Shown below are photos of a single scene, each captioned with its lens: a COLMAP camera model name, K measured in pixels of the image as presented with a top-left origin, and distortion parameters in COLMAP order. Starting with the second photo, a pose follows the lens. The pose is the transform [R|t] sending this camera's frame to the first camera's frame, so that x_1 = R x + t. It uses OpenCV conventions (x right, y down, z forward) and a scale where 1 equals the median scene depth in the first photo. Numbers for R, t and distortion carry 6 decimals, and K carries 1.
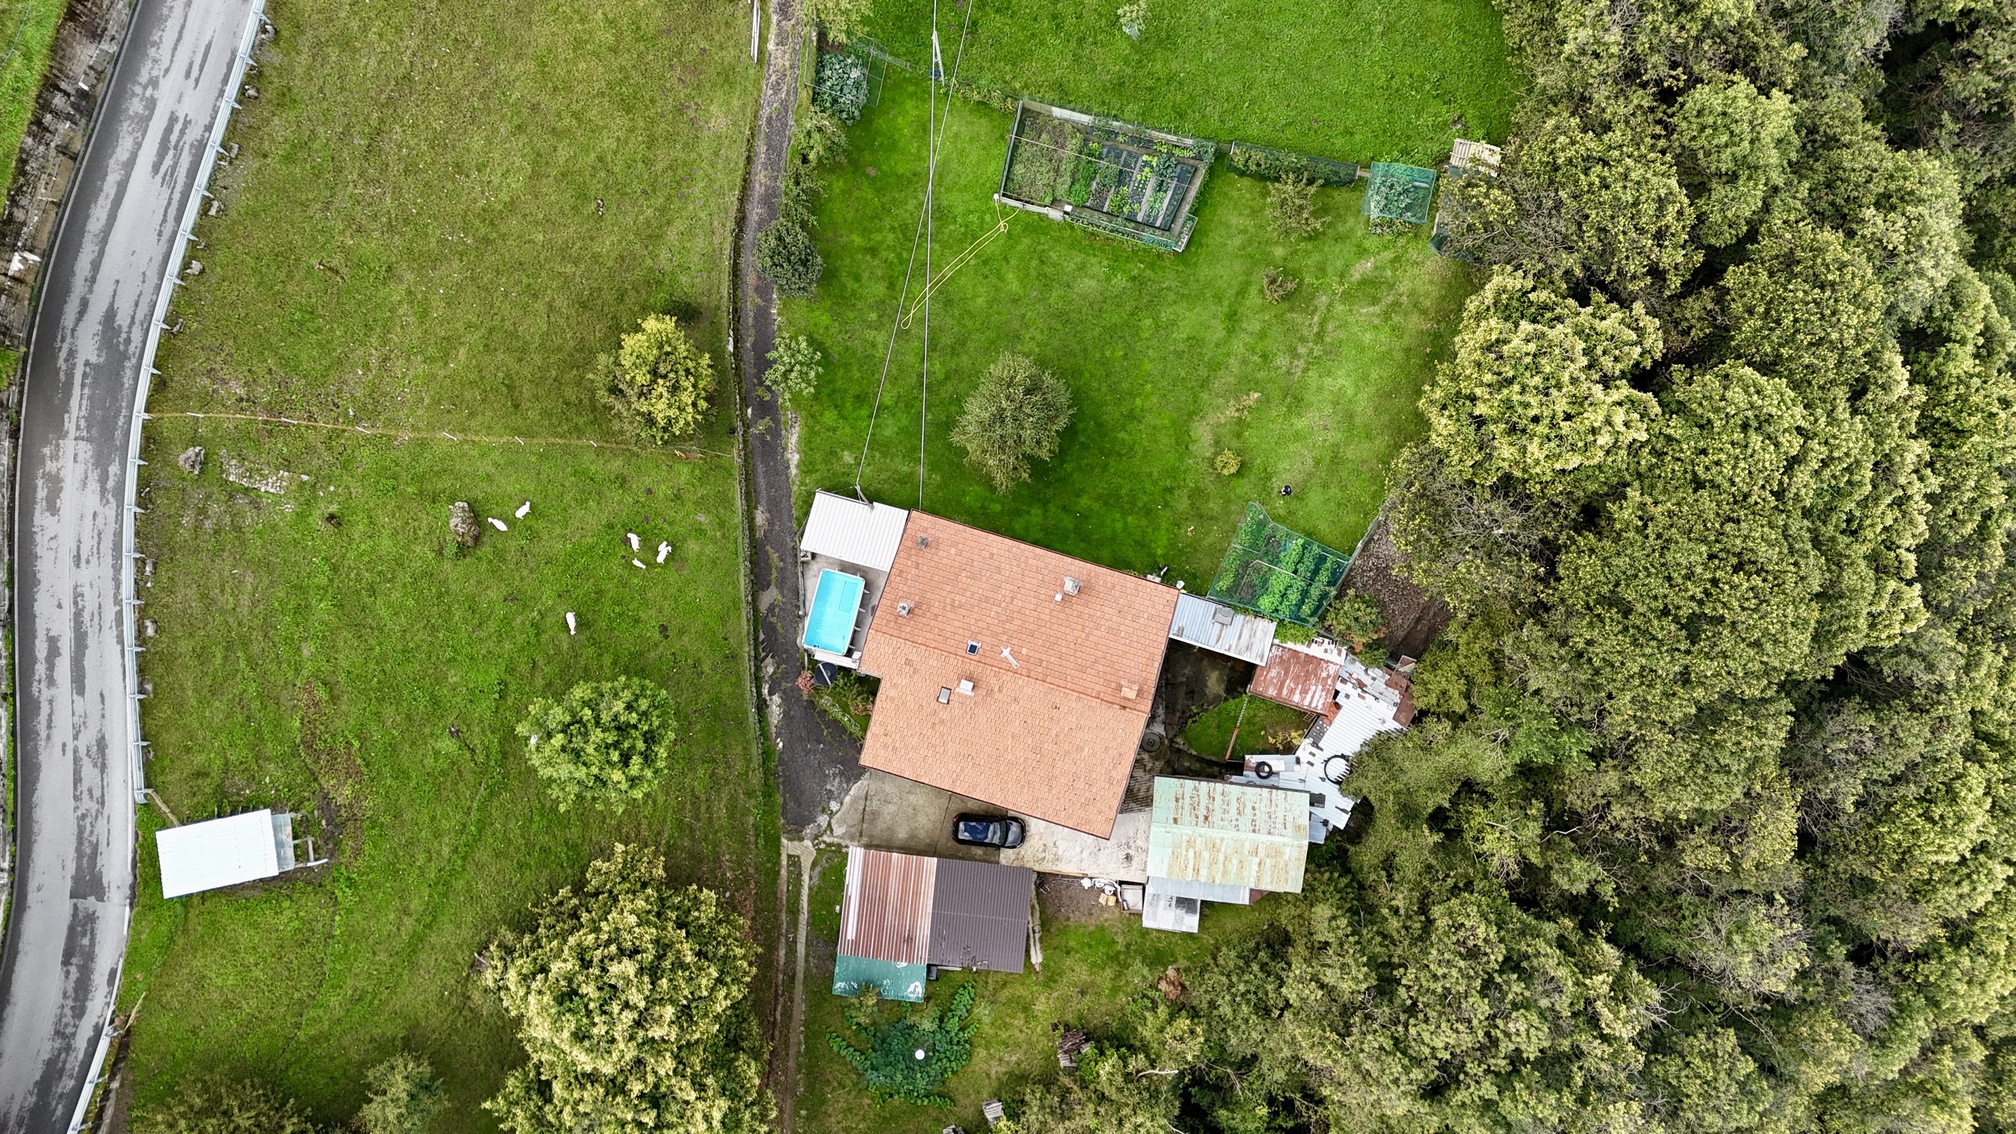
lens RADIAL K [[1466.7, 0, 1008.0], [0, 1466.7, 567.0], [0, 0, 1]] dist [0.078038, -0.073578]
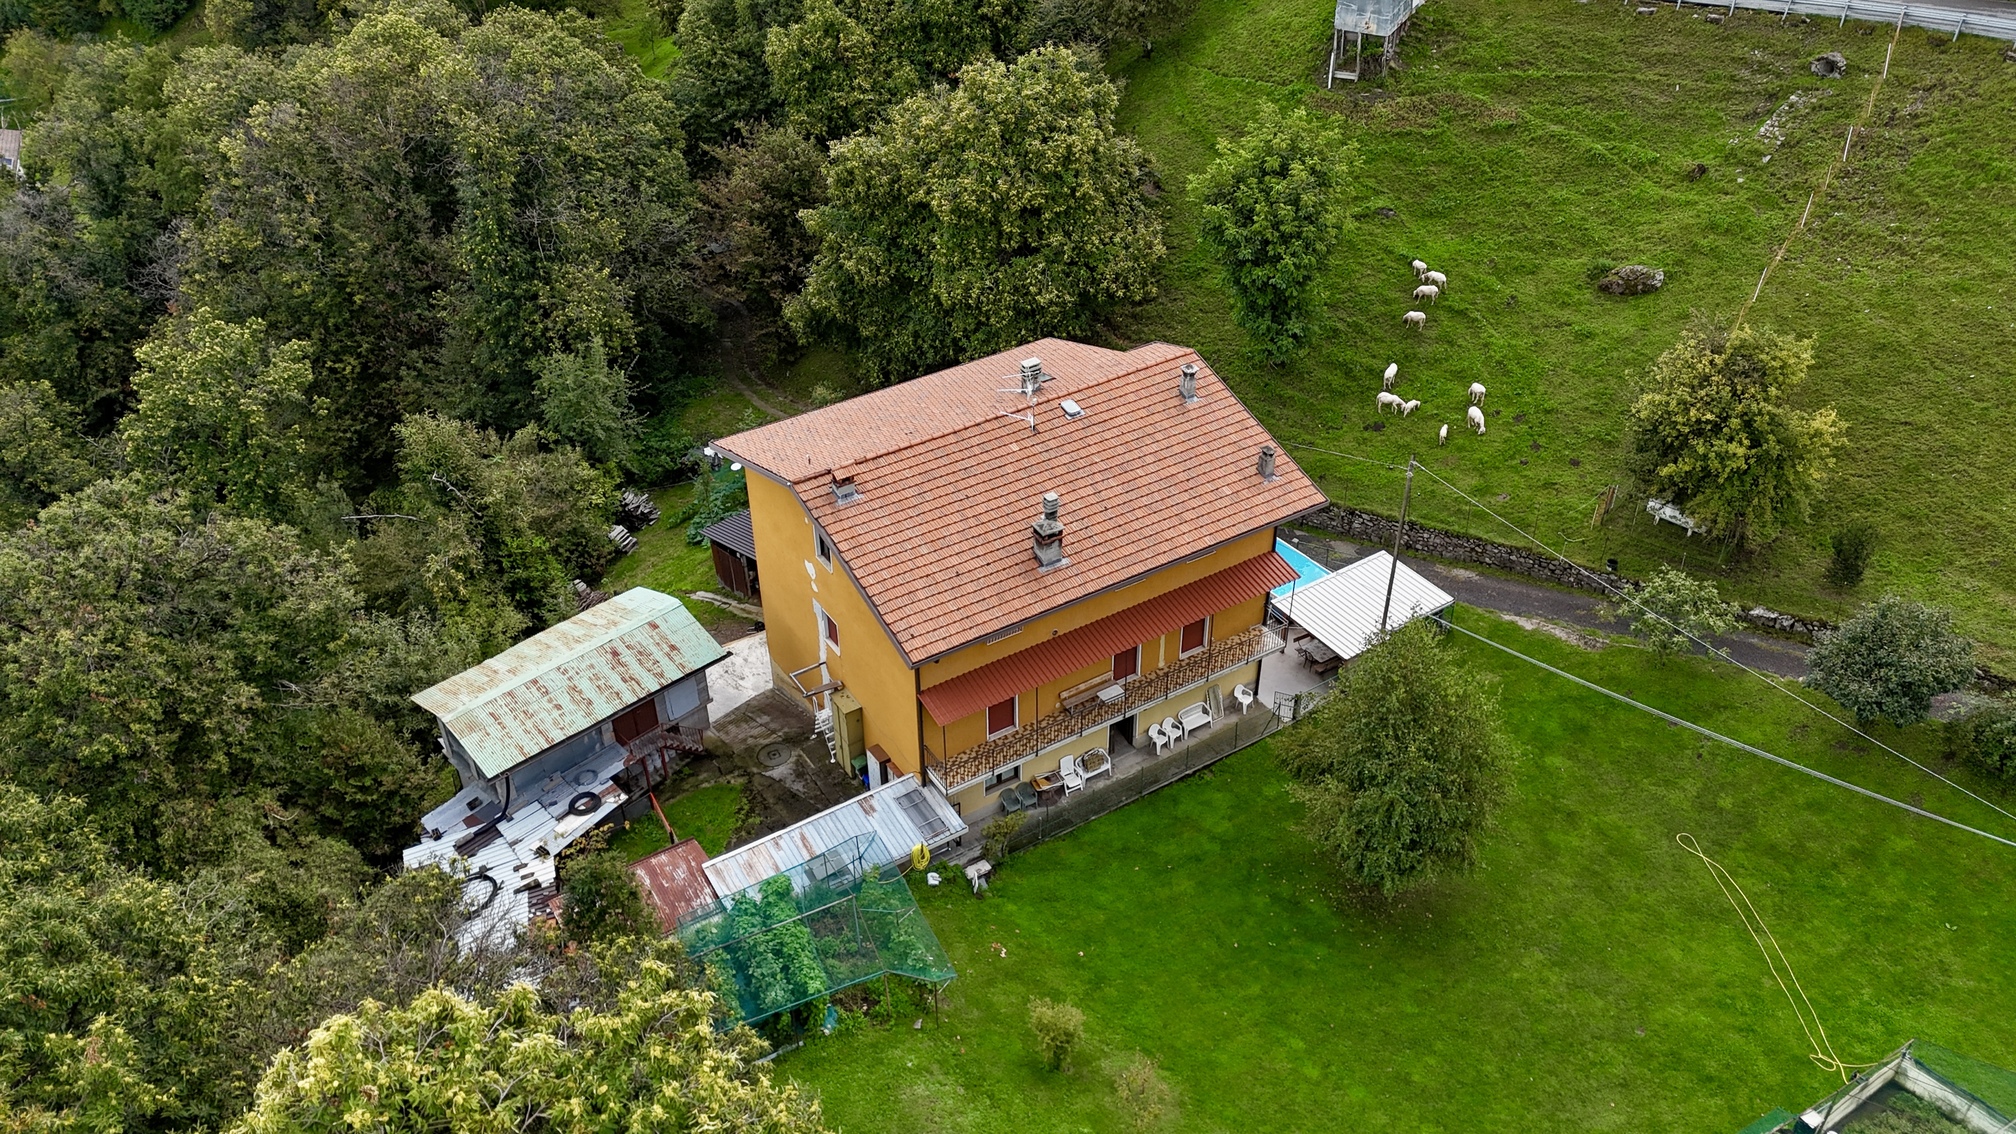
lens RADIAL K [[1569.6, 0, 1008.0], [0, 1569.6, 567.0], [0, 0, 1]] dist [0.089379, -0.089125]
pose [[-0.656494, 0.460885, -0.597161, 0.381281], [-0.743088, -0.258958, 0.617058, -0.319877], [0.129753, 0.848838, 0.512482, 0.642319]]
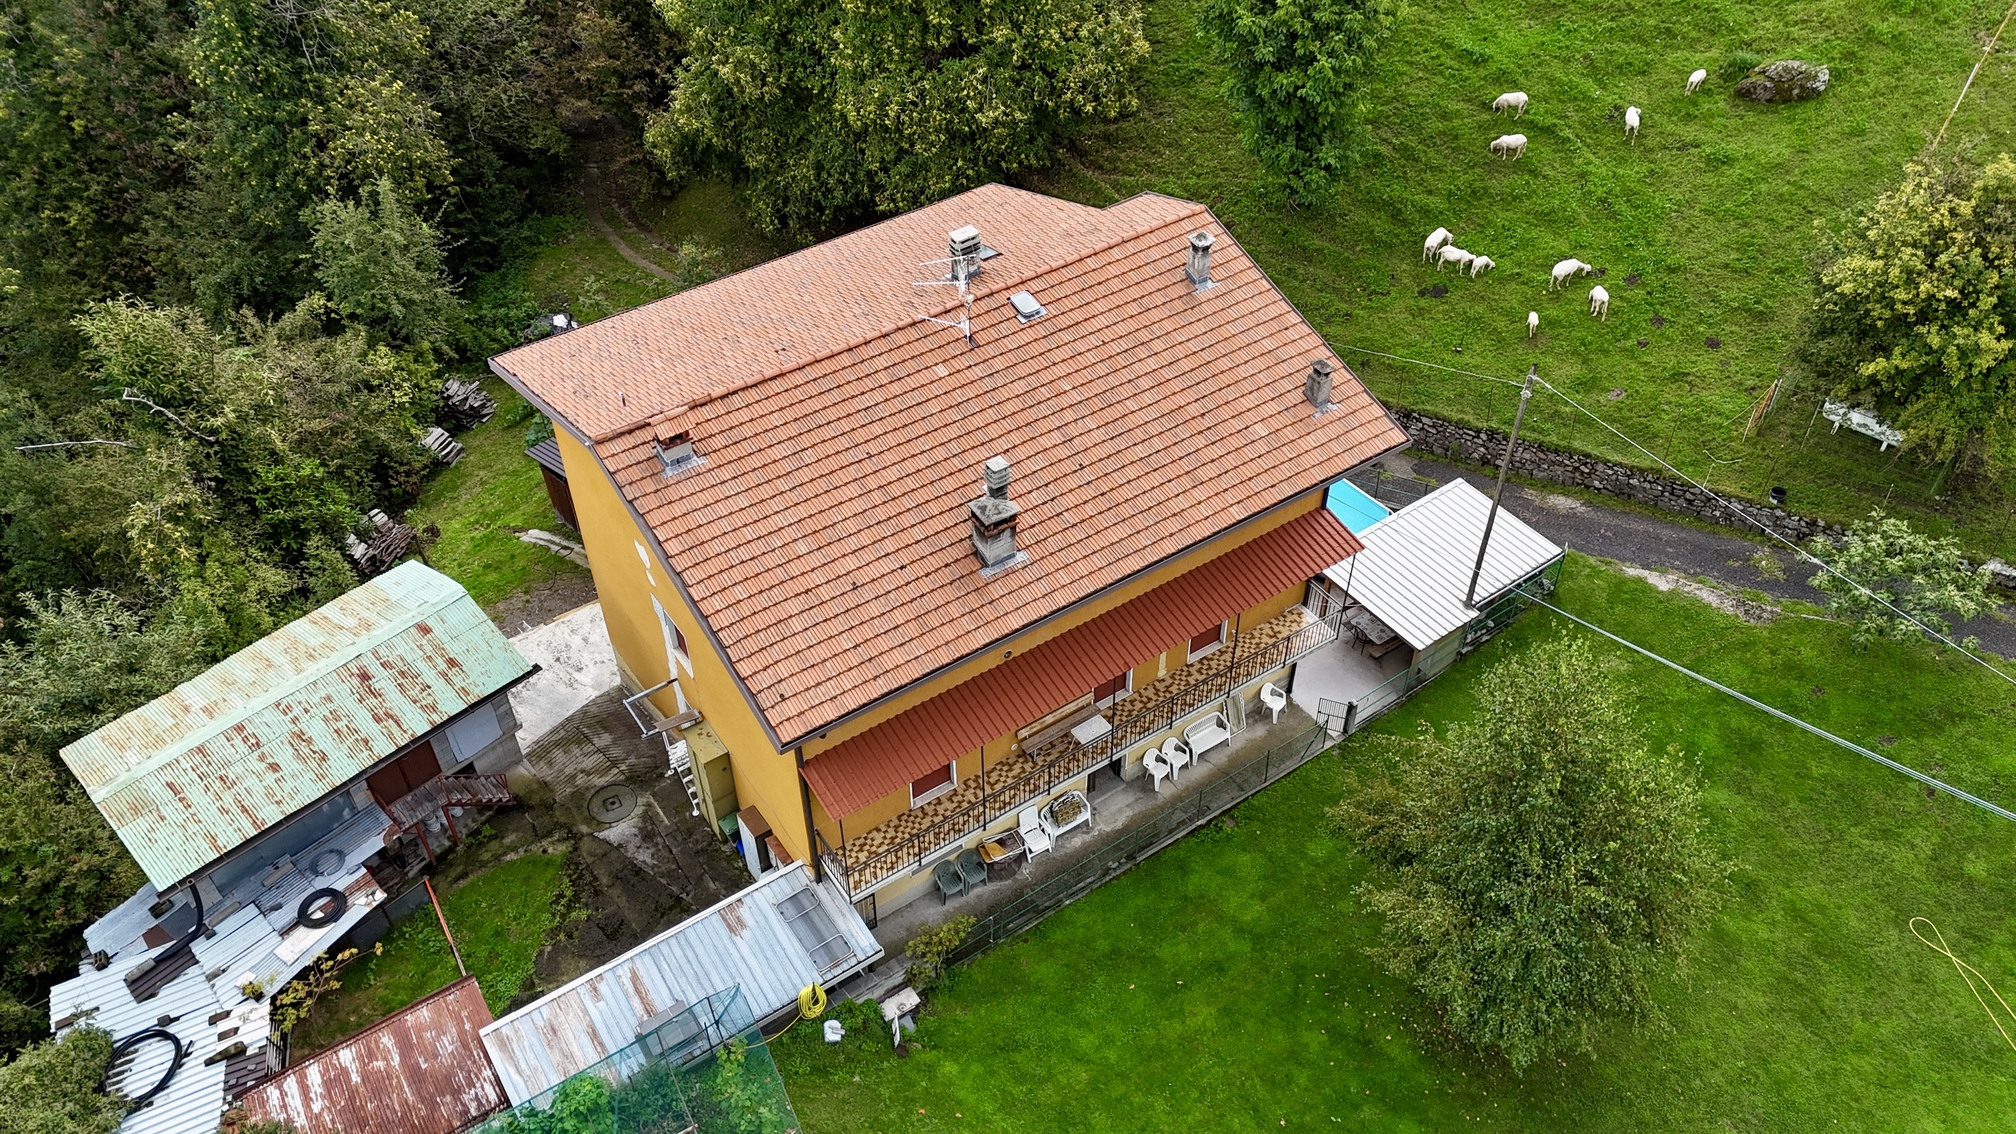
lens RADIAL K [[1577.2, 0, 1008.0], [0, 1577.2, 567.0], [0, 0, 1]] dist [0.045926, -0.013370]
pose [[-0.630962, 0.546971, -0.550190, 0.238705], [-0.764644, -0.318534, 0.560228, -0.193857], [0.131175, 0.774182, 0.619221, 0.704311]]
